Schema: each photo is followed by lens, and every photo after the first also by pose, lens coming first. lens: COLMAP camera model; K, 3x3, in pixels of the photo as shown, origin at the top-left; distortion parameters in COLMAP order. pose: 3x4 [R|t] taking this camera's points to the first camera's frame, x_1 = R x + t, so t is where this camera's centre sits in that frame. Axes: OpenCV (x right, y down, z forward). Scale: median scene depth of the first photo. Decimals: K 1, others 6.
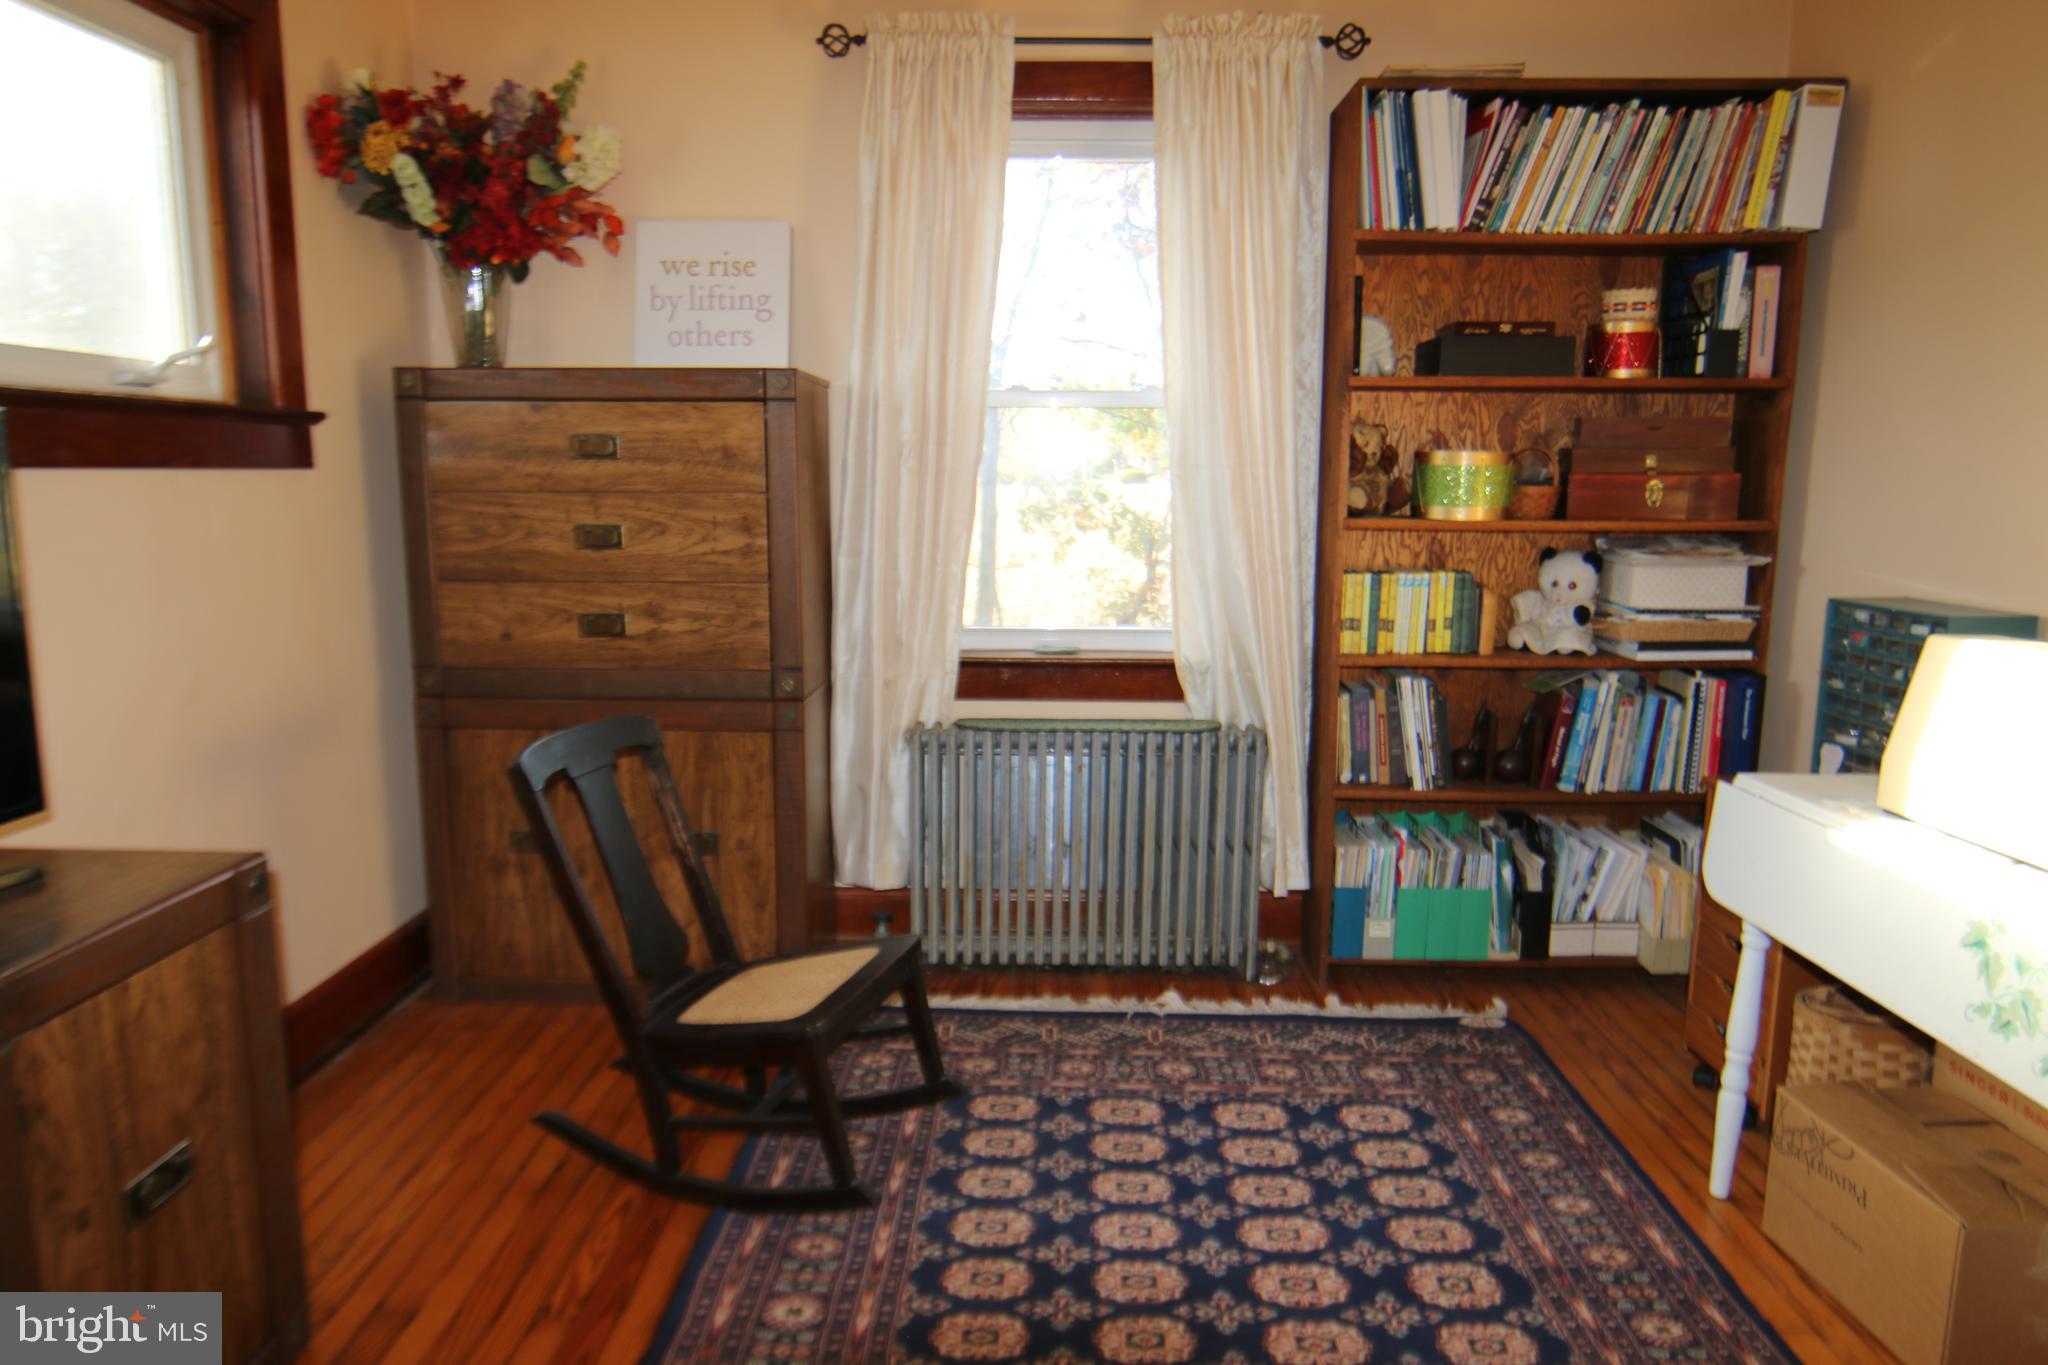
lens RADIAL K [[1303.9, 0, 1024.0], [0, 1303.9, 682.5], [0, 0, 1]] dist [-0.017033, 0.001610]
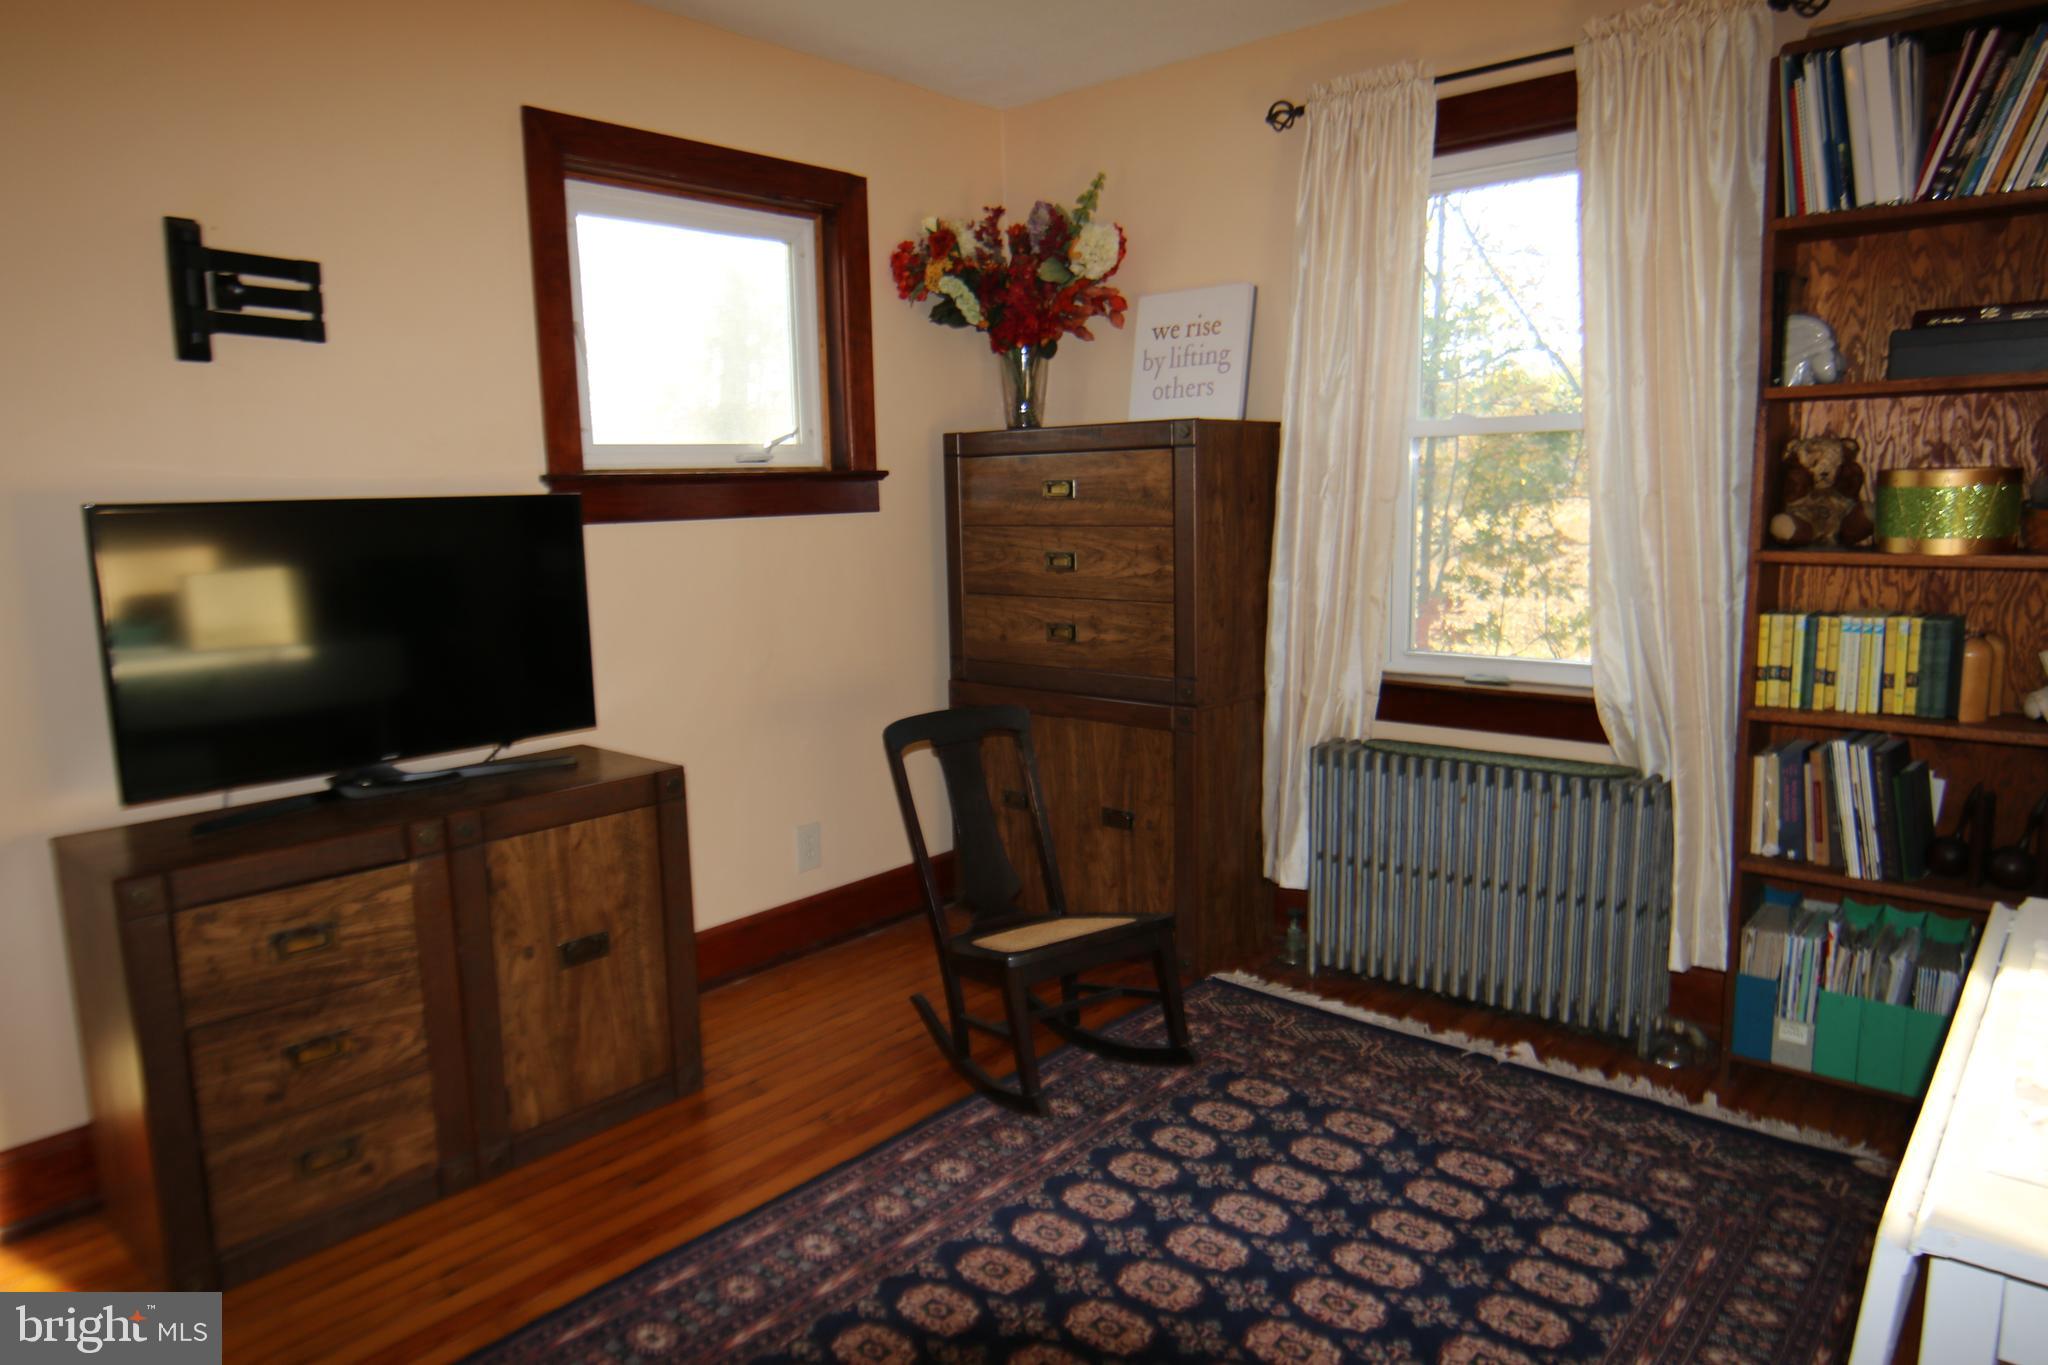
lens RADIAL K [[1303.9, 0, 1024.0], [0, 1303.9, 682.5], [0, 0, 1]] dist [-0.017033, 0.001610]
pose [[0.763425, 0.071739, -0.641901, 0.442147], [-0.073480, 0.997007, 0.024034, -0.023562], [0.641704, 0.028819, 0.766411, 0.024887]]
